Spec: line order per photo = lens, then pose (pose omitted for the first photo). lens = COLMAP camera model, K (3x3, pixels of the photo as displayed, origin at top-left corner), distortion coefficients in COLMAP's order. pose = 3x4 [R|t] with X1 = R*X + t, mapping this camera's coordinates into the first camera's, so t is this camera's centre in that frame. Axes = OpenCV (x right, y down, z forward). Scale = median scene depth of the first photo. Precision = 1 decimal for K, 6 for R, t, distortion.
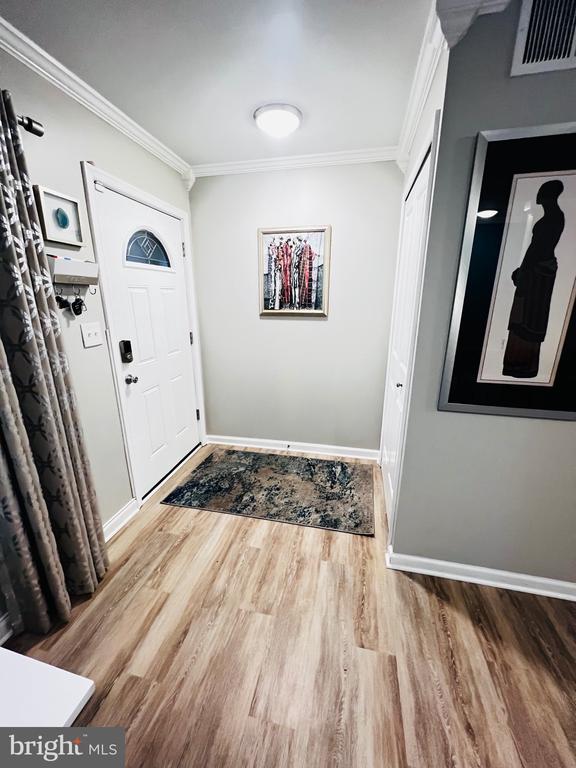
lens RADIAL K [[307.7, 0, 286.0], [0, 307.7, 384.1], [0, 0, 1]] dist [-0.001710, 0.000362]
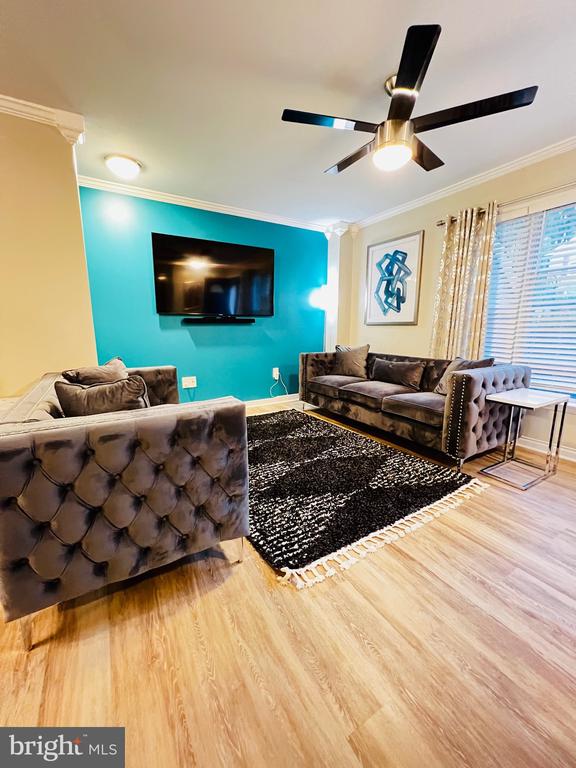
lens RADIAL K [[307.7, 0, 286.0], [0, 307.7, 384.1], [0, 0, 1]] dist [-0.001710, 0.000362]
pose [[-0.723630, 0.125402, -0.678700, 1.270476], [-0.186613, 0.911179, 0.367325, 0.088553], [0.664481, 0.392462, -0.635955, 0.533862]]
